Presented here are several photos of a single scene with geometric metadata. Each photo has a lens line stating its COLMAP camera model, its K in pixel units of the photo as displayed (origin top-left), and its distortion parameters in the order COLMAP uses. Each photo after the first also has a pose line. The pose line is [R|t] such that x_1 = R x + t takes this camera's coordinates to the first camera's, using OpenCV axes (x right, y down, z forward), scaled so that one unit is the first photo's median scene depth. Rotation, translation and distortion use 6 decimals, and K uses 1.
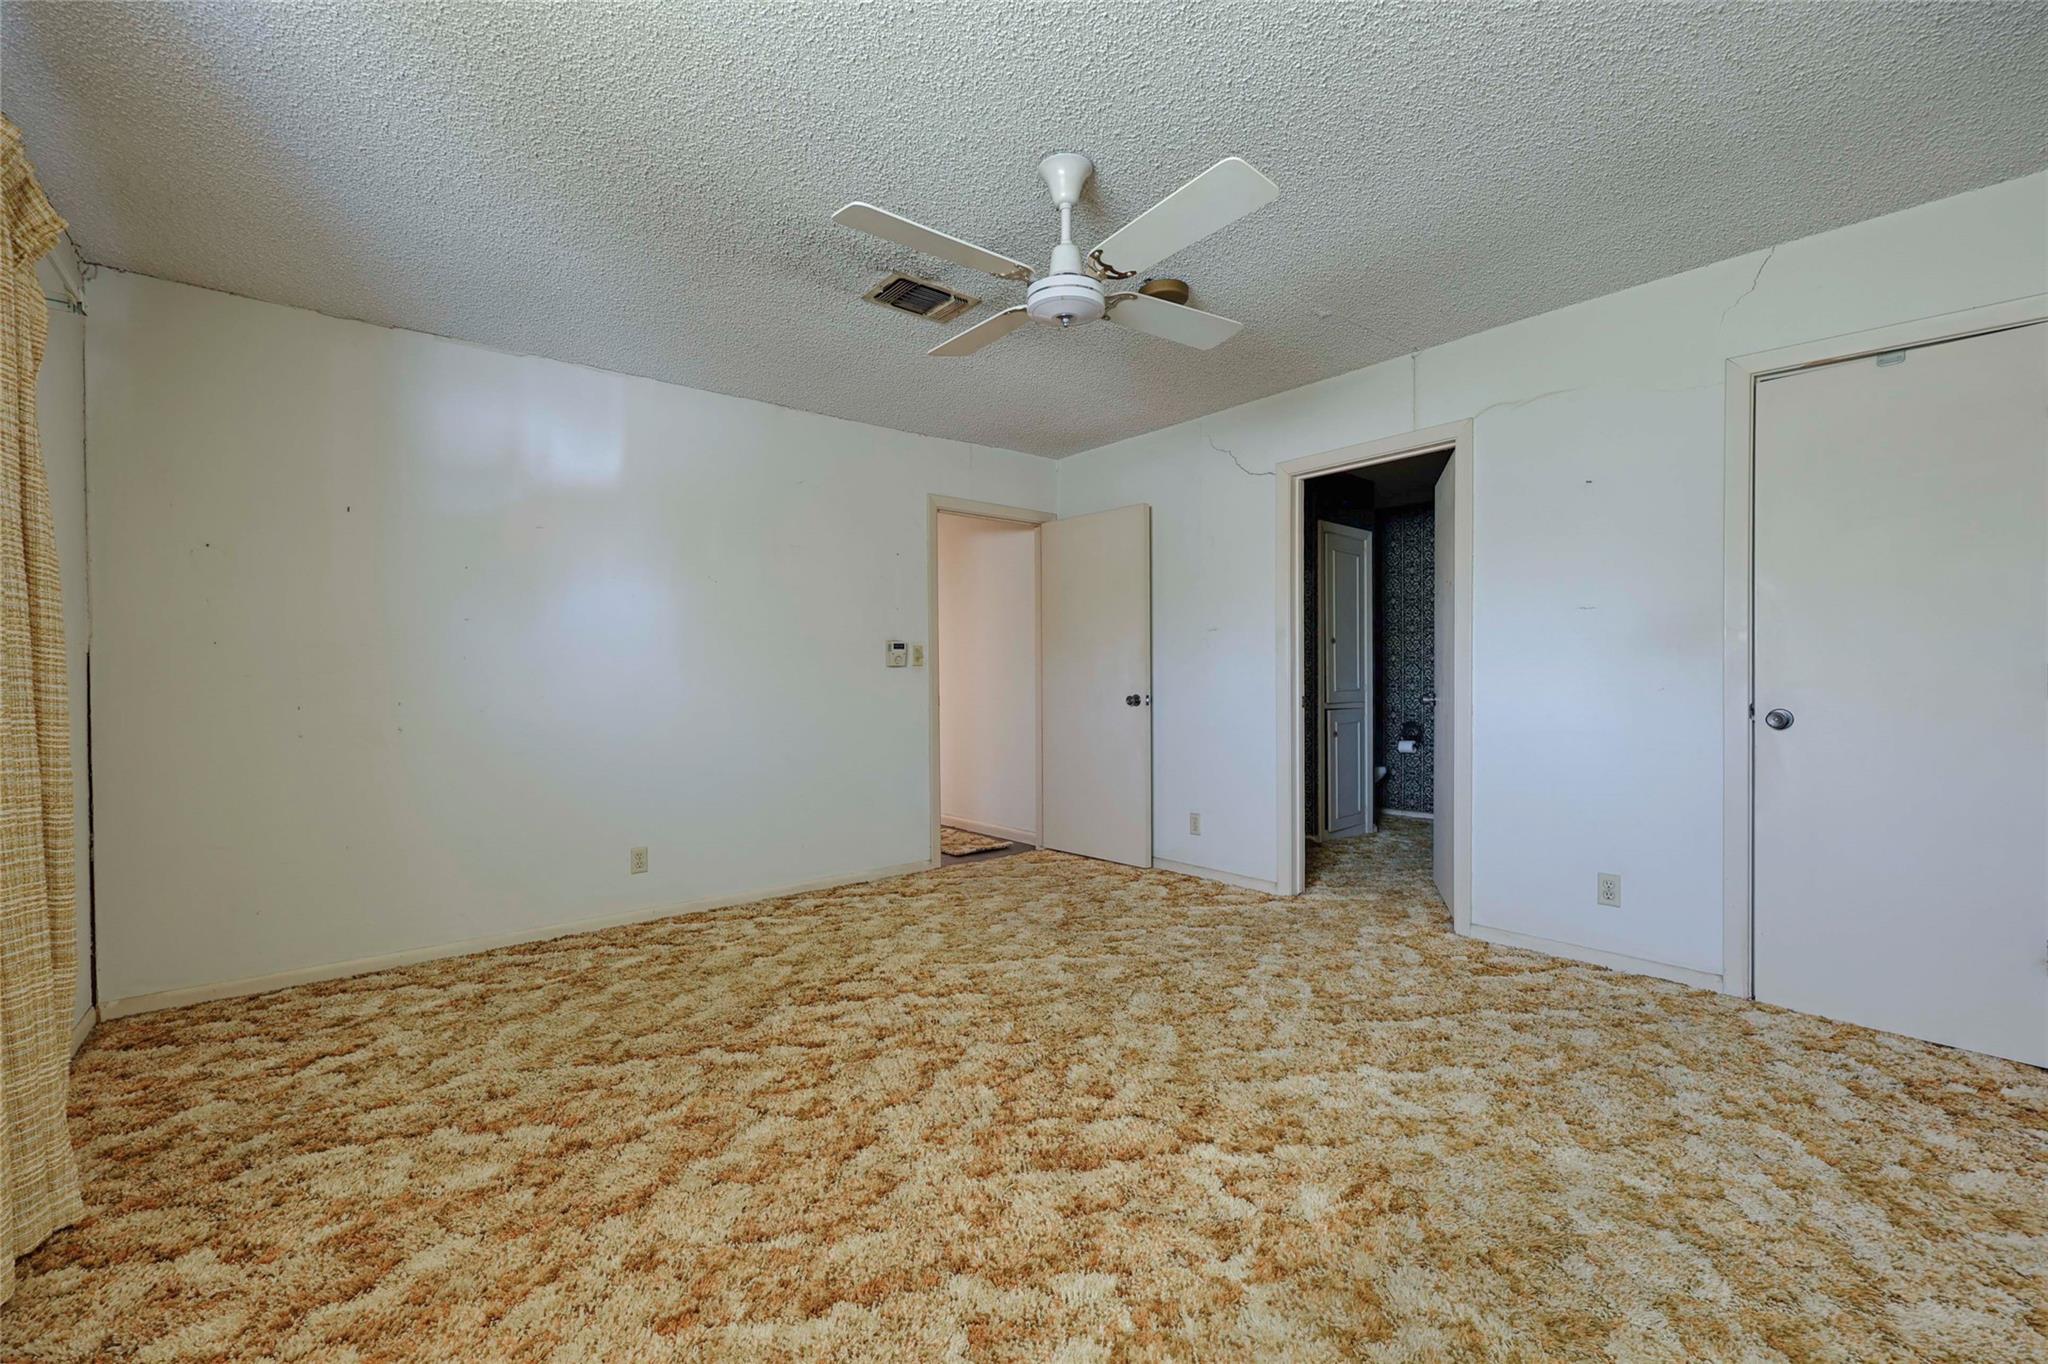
lens RADIAL K [[826.6, 0, 1024.1], [0, 826.6, 679.3], [0, 0, 1]] dist [0.002191, -0.000229]
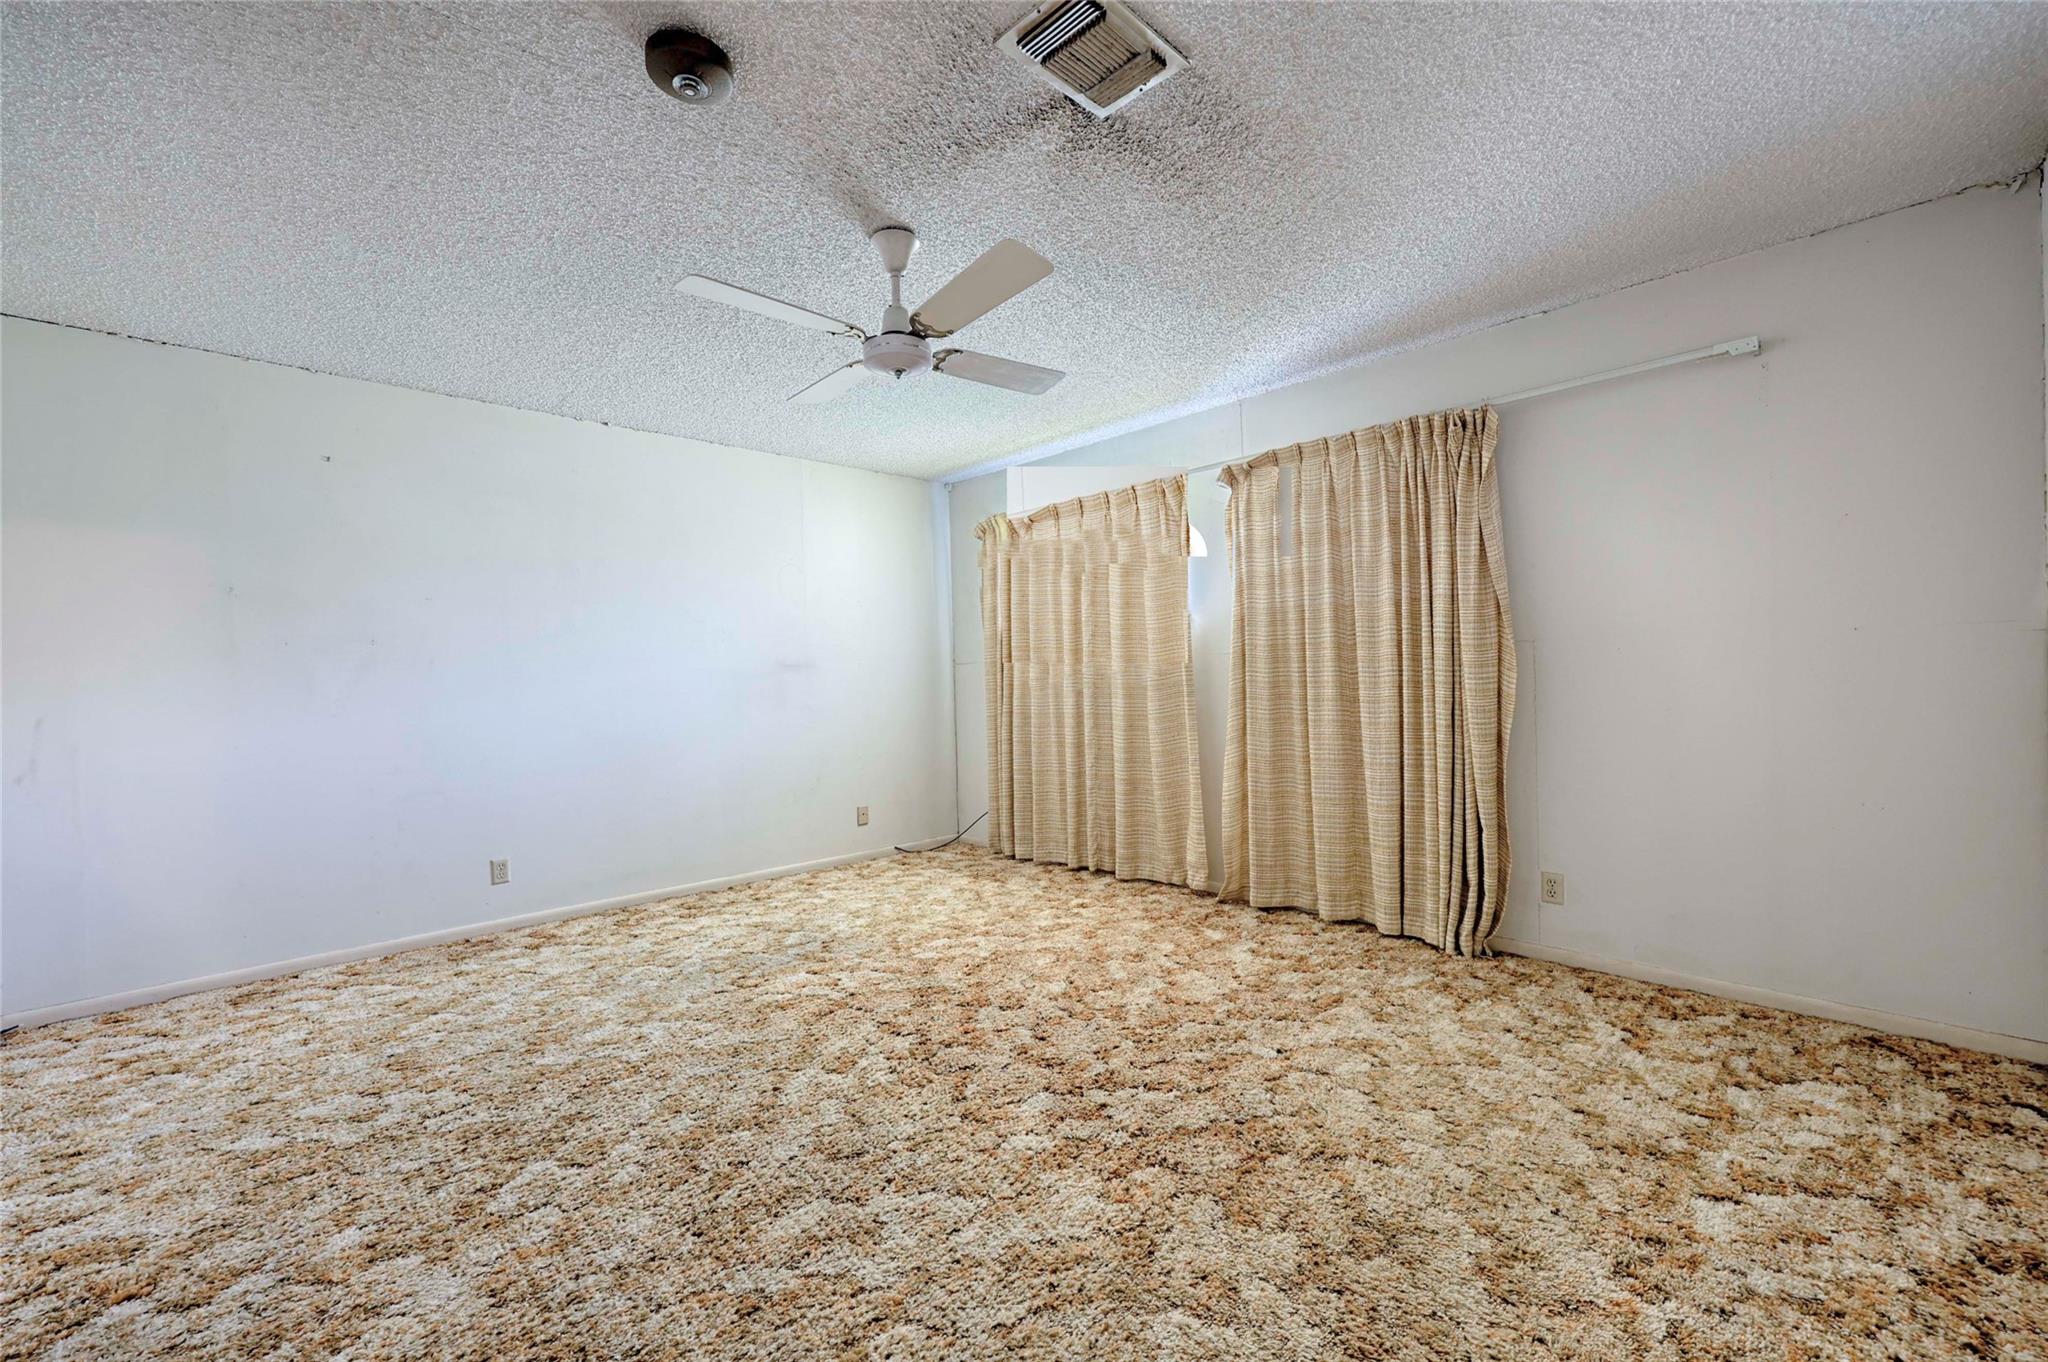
lens RADIAL K [[826.6, 0, 1023.4], [0, 826.6, 678.1], [0, 0, 1]] dist [0.002191, -0.000229]
pose [[-0.996553, 0.028431, -0.077938, -0.018776], [0.027669, 0.999558, 0.010840, -0.021447], [0.078212, 0.008646, -0.996899, 1.911400]]
